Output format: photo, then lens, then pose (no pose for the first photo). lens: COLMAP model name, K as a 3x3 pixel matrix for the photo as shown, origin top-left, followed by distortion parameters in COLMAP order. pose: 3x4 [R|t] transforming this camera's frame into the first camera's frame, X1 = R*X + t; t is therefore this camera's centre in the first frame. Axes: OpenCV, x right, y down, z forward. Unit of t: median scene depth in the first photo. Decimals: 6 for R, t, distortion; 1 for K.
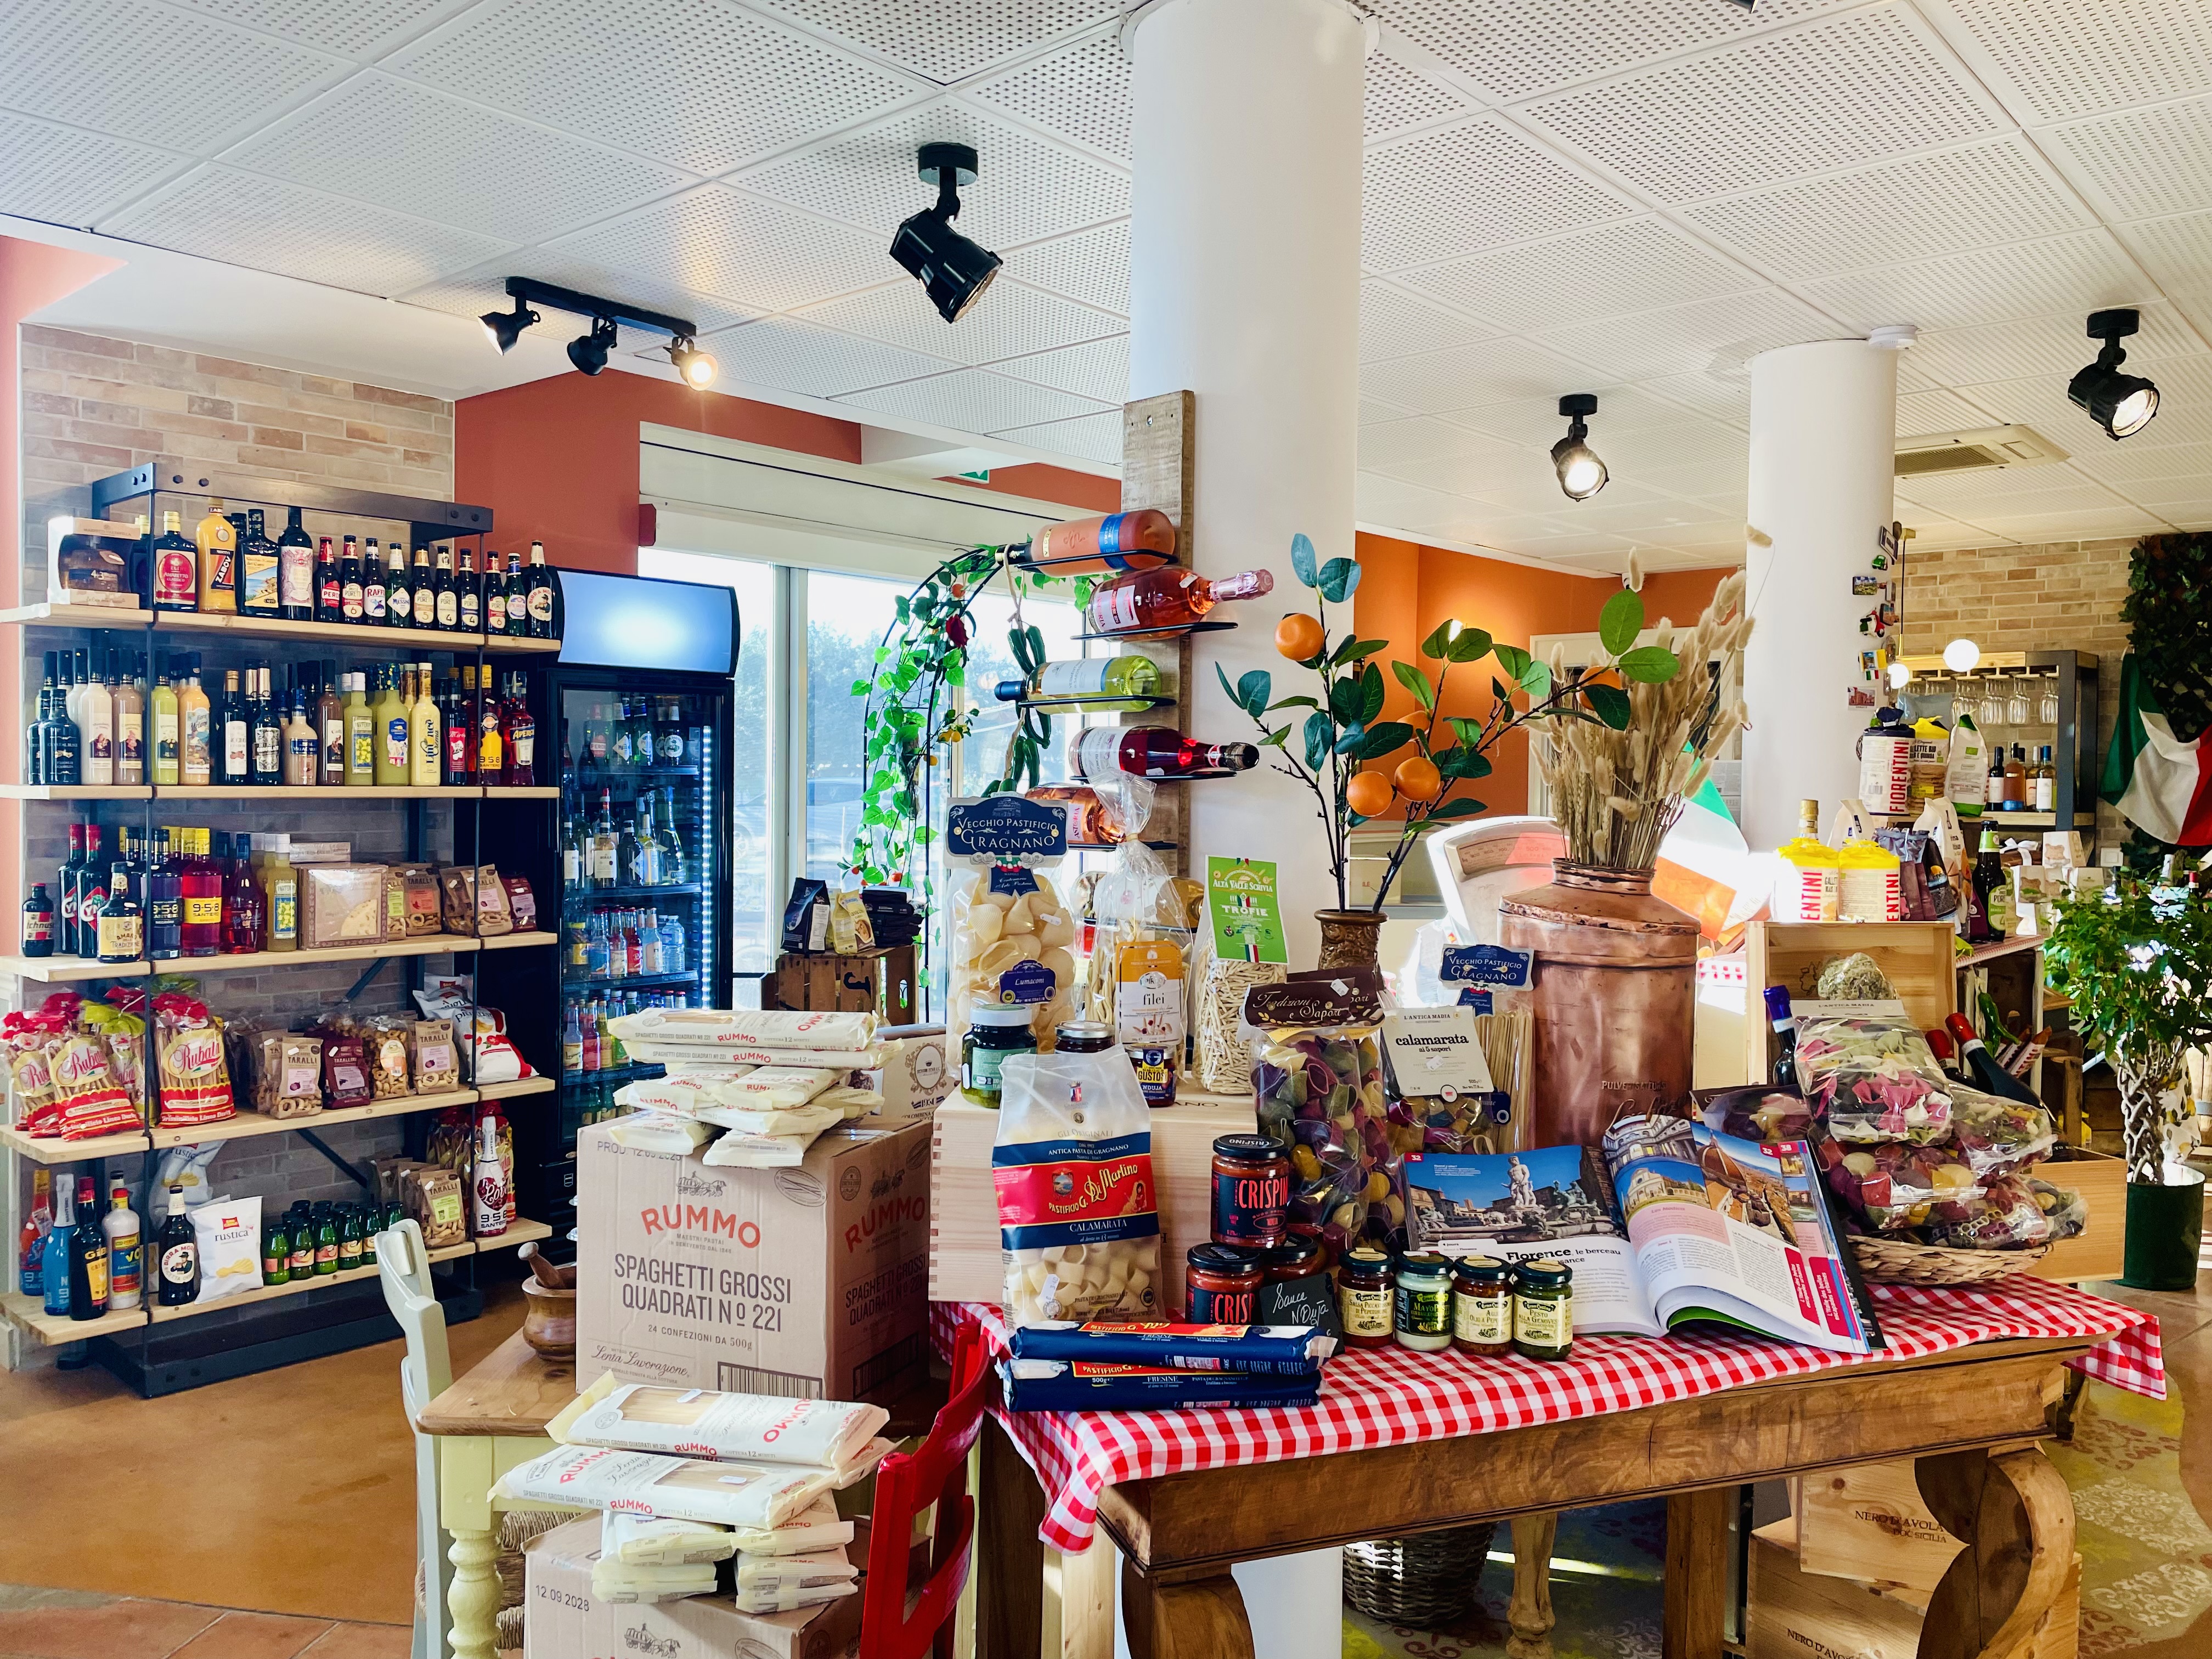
lens RADIAL K [[1688.3, 0, 1106.7], [0, 1688.3, 830.1], [0, 0, 1]] dist [-0.002008, -0.000858]
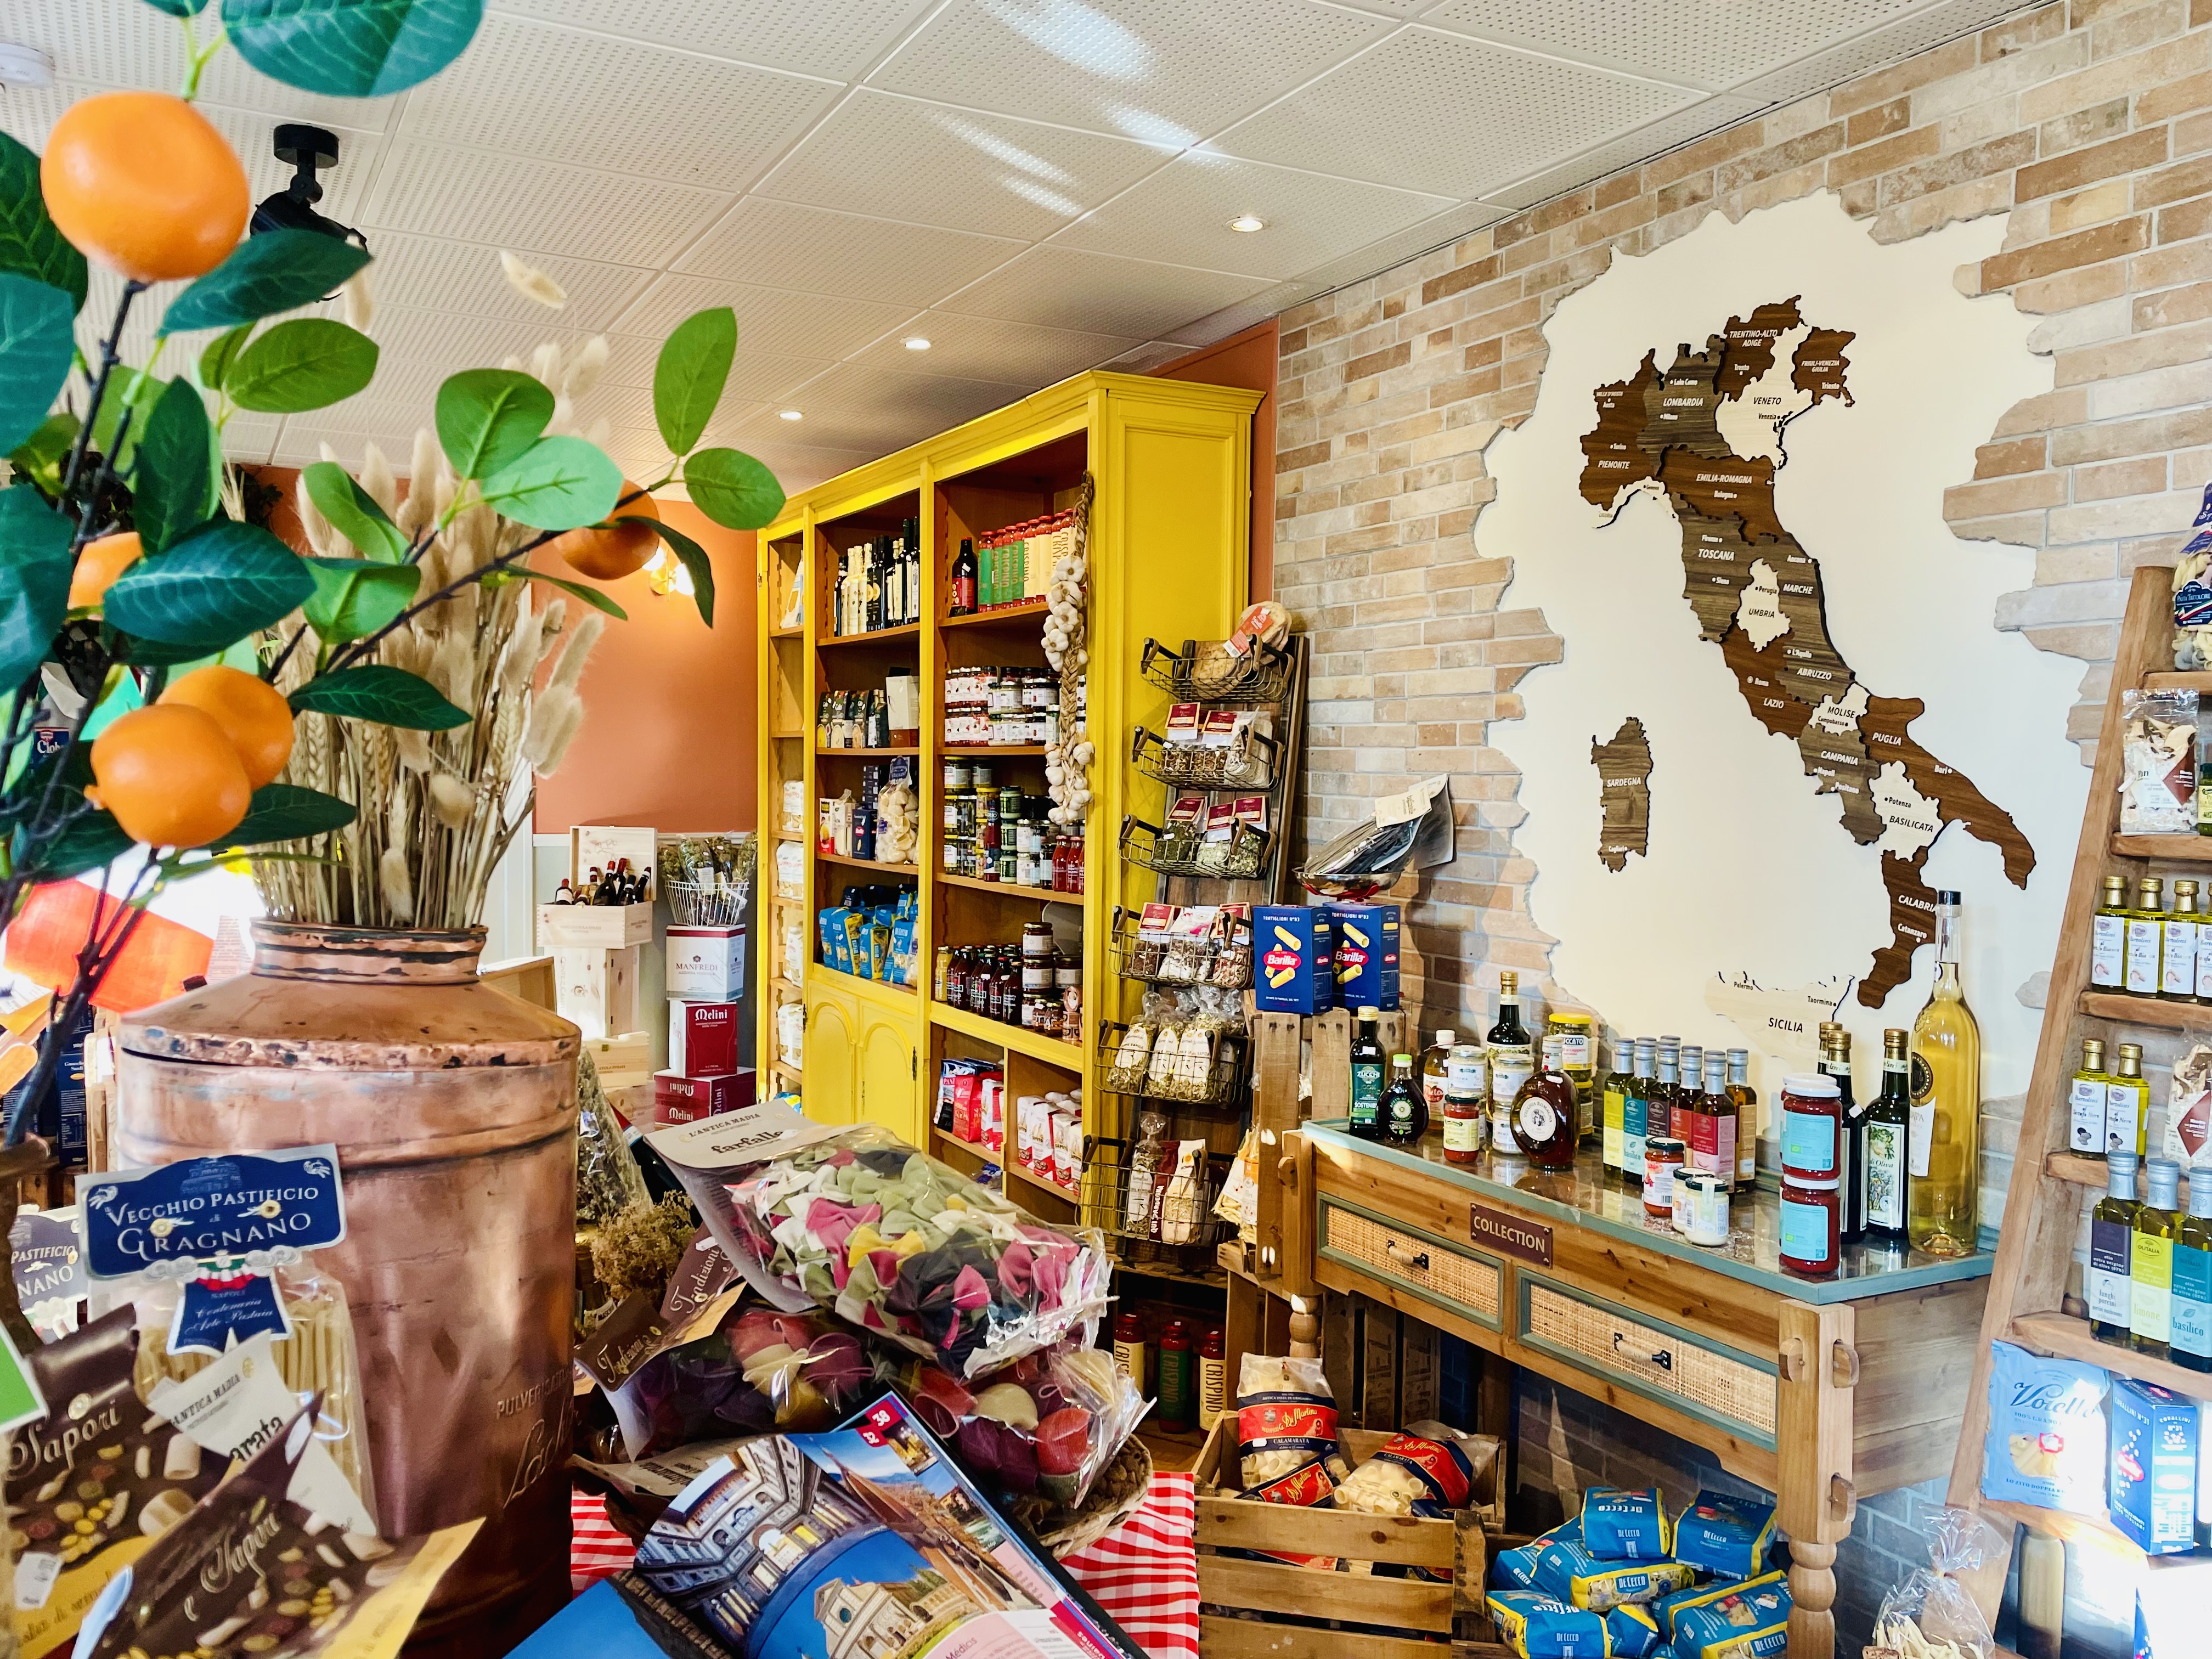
lens RADIAL K [[1779.5, 0, 1104.9], [0, 1779.5, 826.5], [0, 0, 1]] dist [-0.000063, -0.001492]
pose [[0.354130, -0.046540, 0.934037, -0.085972], [0.030360, 0.998807, 0.038257, -0.018620], [-0.934703, 0.014810, 0.355120, 0.673886]]
